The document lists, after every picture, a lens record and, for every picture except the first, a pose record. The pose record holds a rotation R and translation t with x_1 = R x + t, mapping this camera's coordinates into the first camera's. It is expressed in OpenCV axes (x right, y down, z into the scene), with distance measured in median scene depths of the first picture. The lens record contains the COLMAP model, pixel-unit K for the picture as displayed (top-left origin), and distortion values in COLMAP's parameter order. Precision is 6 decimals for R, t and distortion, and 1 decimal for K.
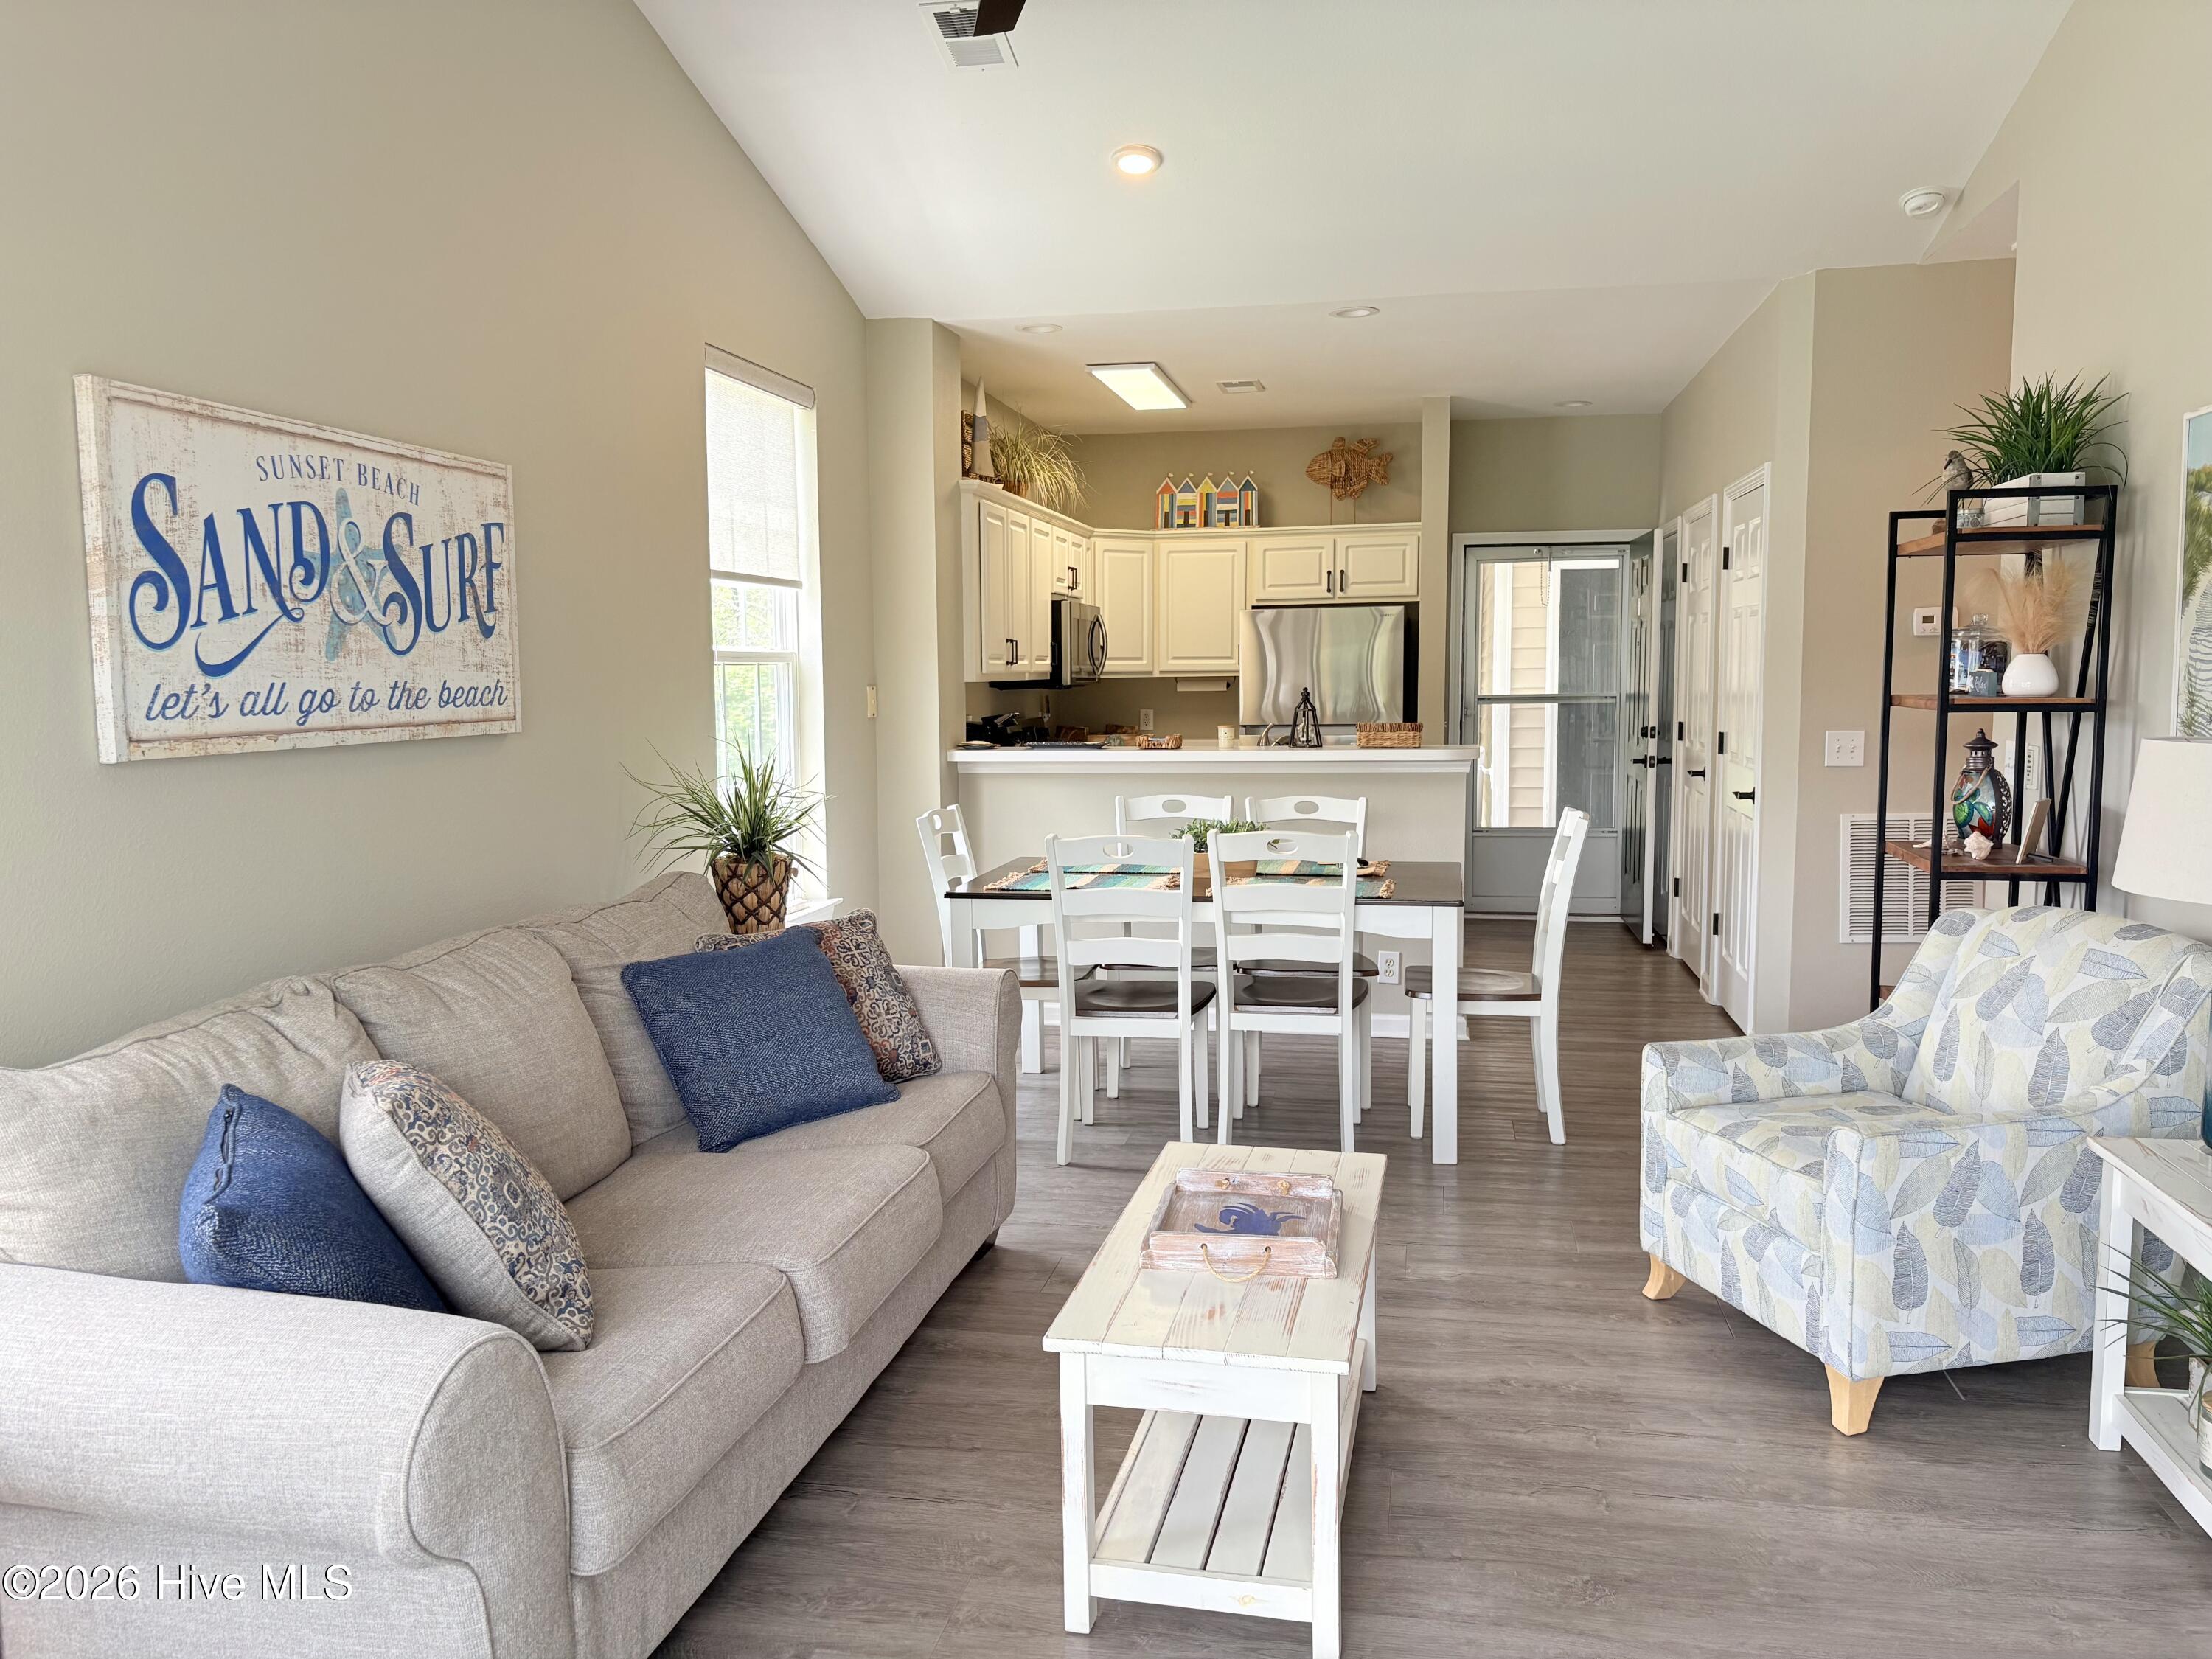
lens RADIAL K [[1675.7, 0, 1097.2], [0, 1675.7, 839.7], [0, 0, 1]] dist [0.055588, -0.048001]
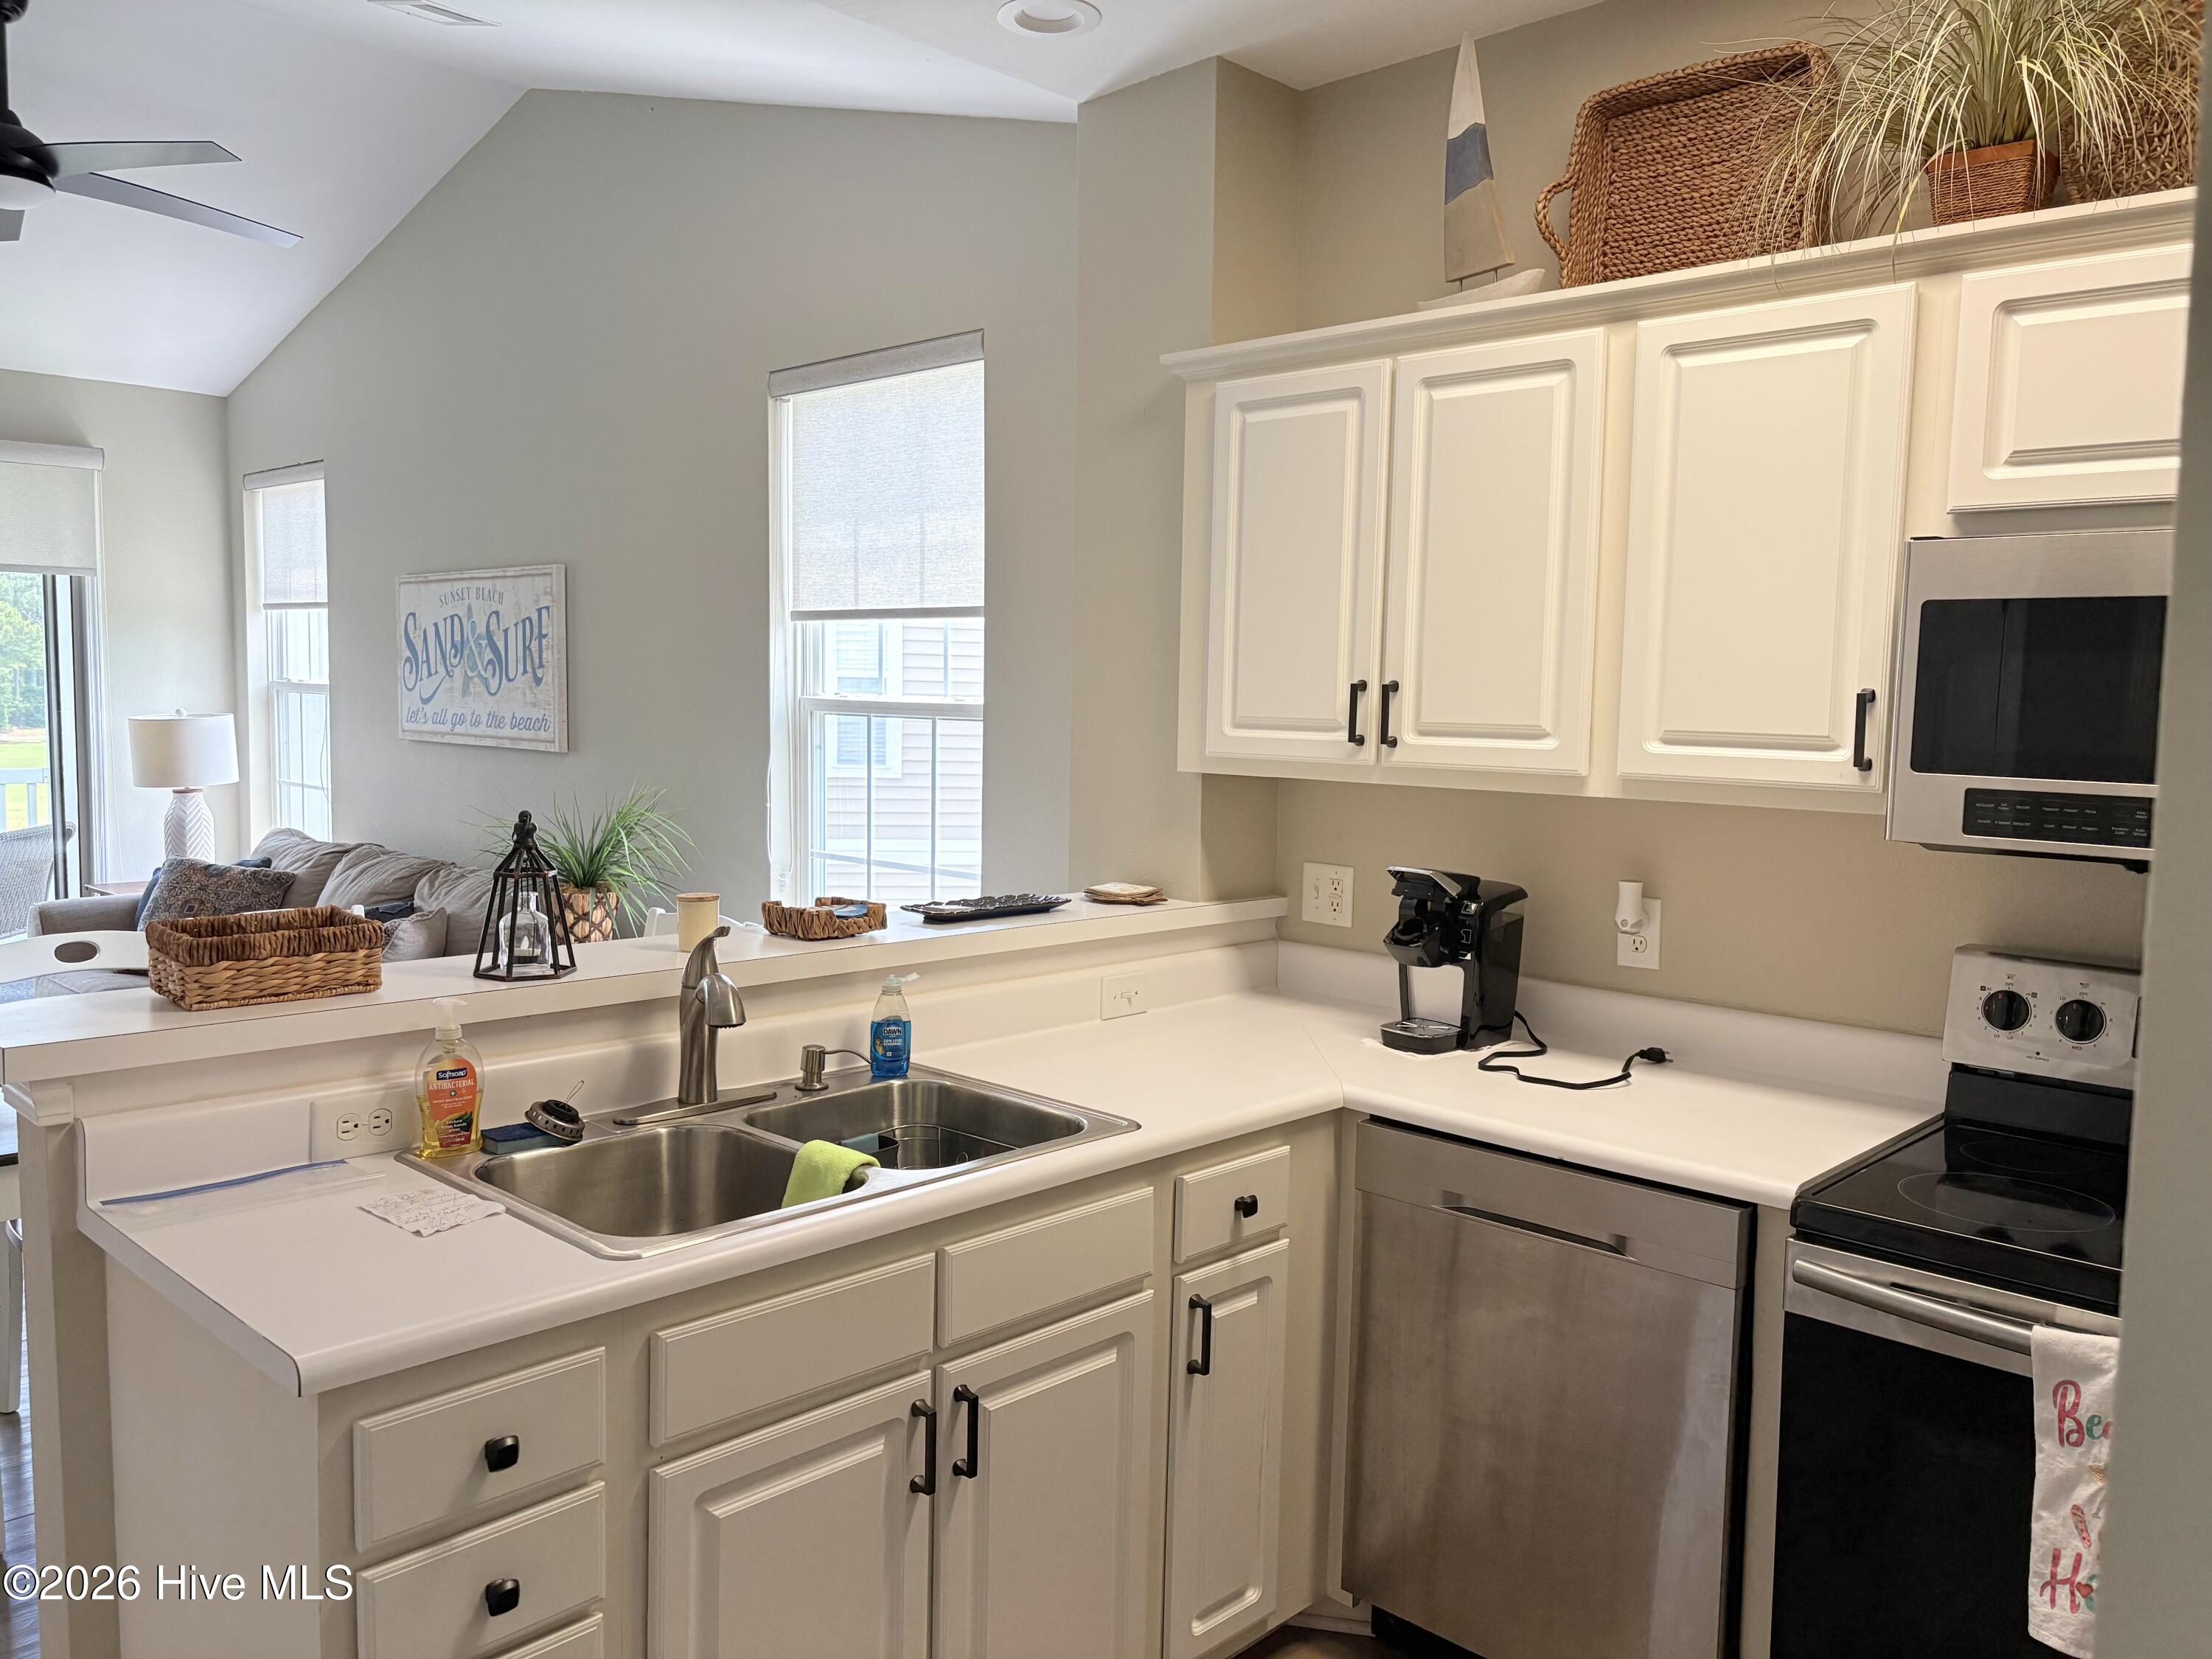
lens RADIAL K [[1649.5, 0, 1106.0], [0, 1649.5, 829.5], [0, 0, 1]] dist [0.050327, -0.060464]
pose [[-0.540274, 0.065452, -0.838940, 0.658516], [-0.104846, 0.983966, 0.144287, -0.283793], [0.834932, 0.165914, -0.524749, 2.425666]]
